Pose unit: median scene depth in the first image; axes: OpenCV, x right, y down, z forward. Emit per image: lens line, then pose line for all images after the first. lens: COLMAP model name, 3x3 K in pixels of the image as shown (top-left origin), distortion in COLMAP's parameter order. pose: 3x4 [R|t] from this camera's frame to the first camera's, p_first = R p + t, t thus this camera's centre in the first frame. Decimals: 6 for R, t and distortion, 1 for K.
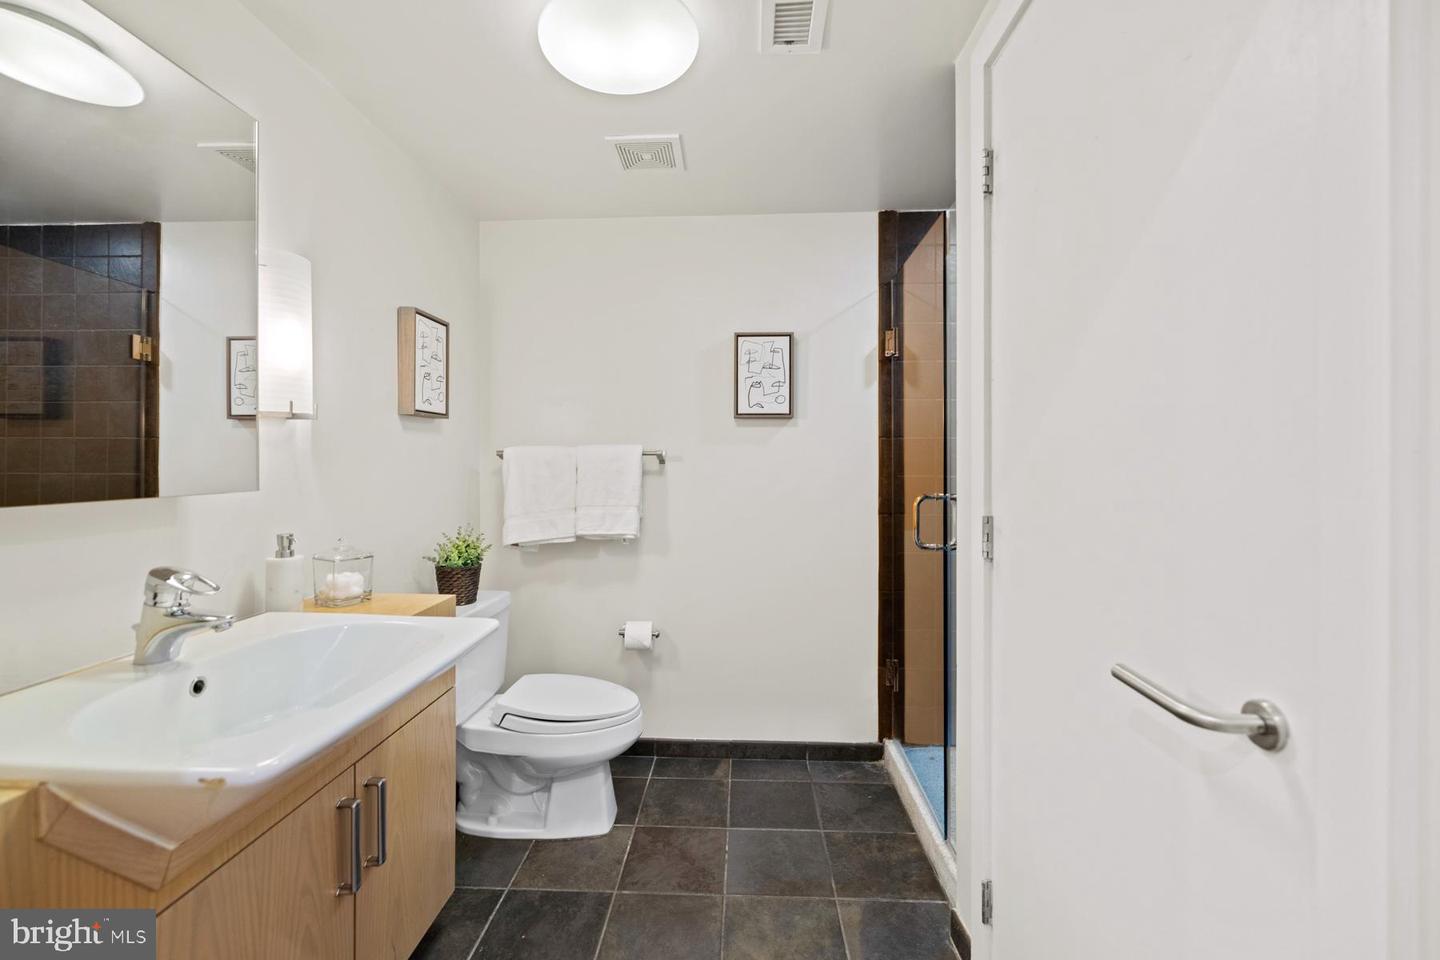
lens RADIAL K [[607.7, 0, 716.0], [0, 607.7, 457.2], [0, 0, 1]] dist [-0.000234, -0.000539]
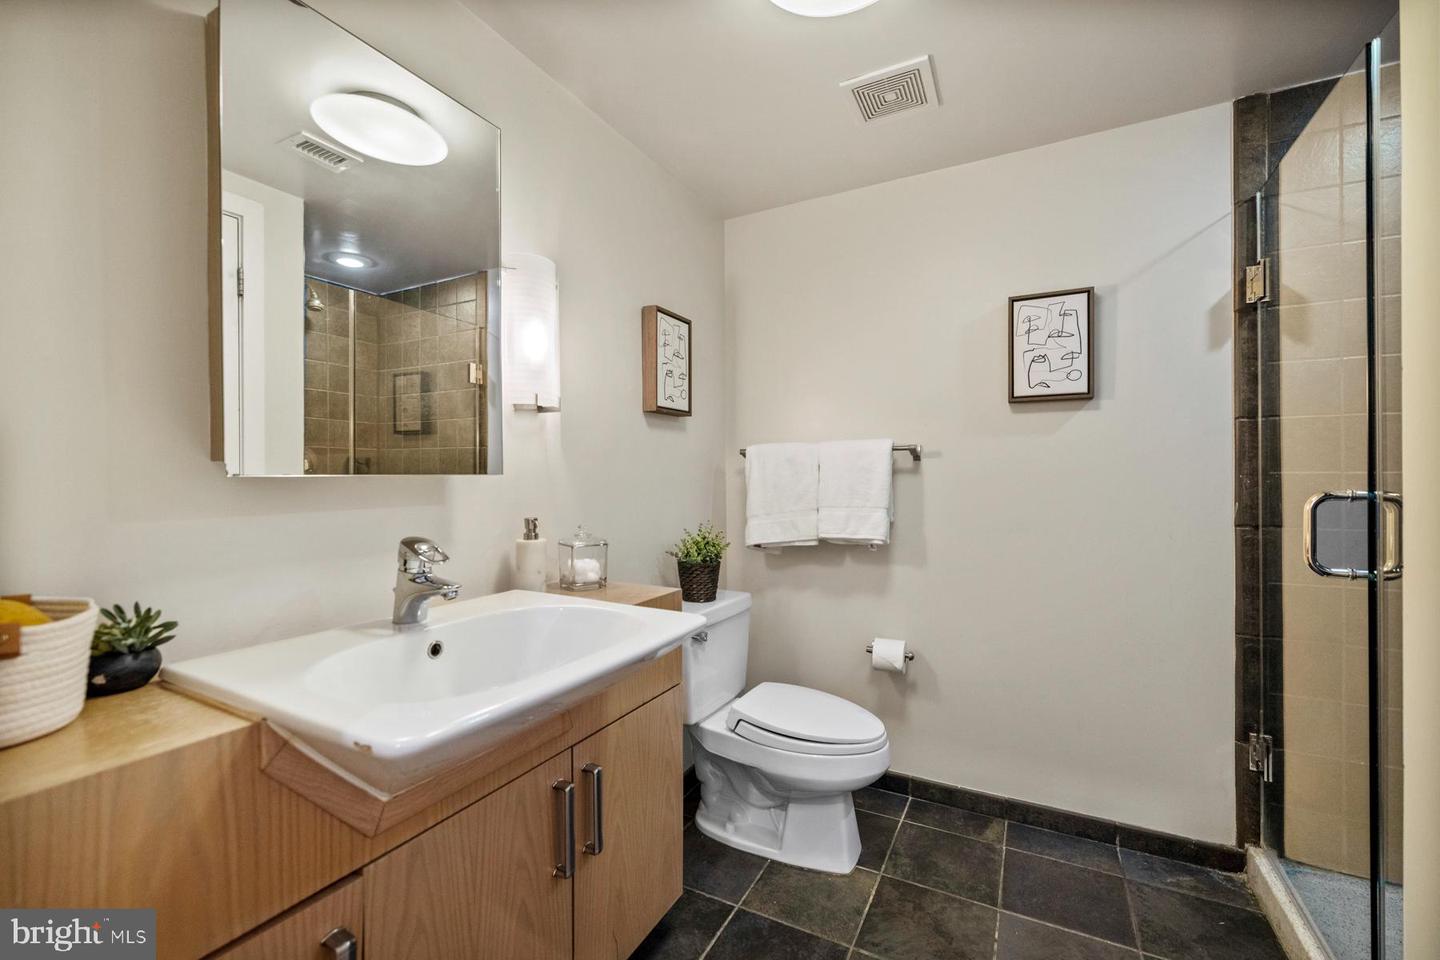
lens RADIAL K [[602.8, 0, 717.4], [0, 602.8, 476.4], [0, 0, 1]] dist [0.000546, -0.000085]
pose [[0.904123, -0.004839, -0.427245, 0.026639], [0.006498, 0.999976, 0.002424, 0.036824], [0.427223, -0.004968, 0.904133, 0.127470]]
